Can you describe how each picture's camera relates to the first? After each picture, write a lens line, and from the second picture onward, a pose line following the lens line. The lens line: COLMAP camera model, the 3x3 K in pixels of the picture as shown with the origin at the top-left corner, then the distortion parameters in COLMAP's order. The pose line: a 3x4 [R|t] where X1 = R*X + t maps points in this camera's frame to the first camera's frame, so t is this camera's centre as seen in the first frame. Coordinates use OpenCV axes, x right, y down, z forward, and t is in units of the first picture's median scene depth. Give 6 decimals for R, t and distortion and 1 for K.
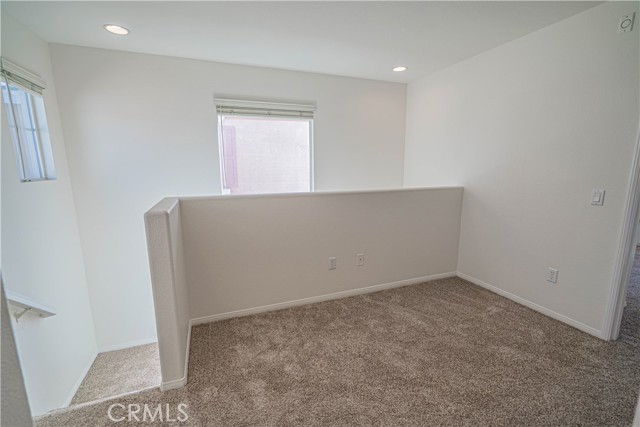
lens RADIAL K [[288.4, 0, 319.4], [0, 288.4, 216.8], [0, 0, 1]] dist [-0.003622, 0.002378]
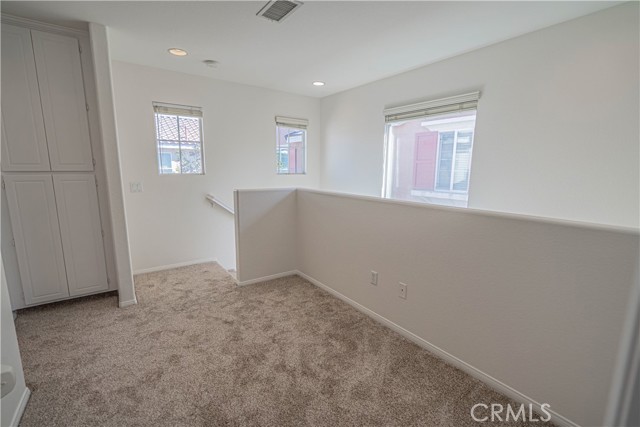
lens RADIAL K [[288.4, 0, 319.7], [0, 288.4, 212.8], [0, 0, 1]] dist [-0.003622, 0.002378]
pose [[0.253355, 0.163440, -0.953467, 0.832129], [-0.177106, 0.976802, 0.120379, -0.116950], [0.951023, 0.138366, 0.276424, 0.561052]]
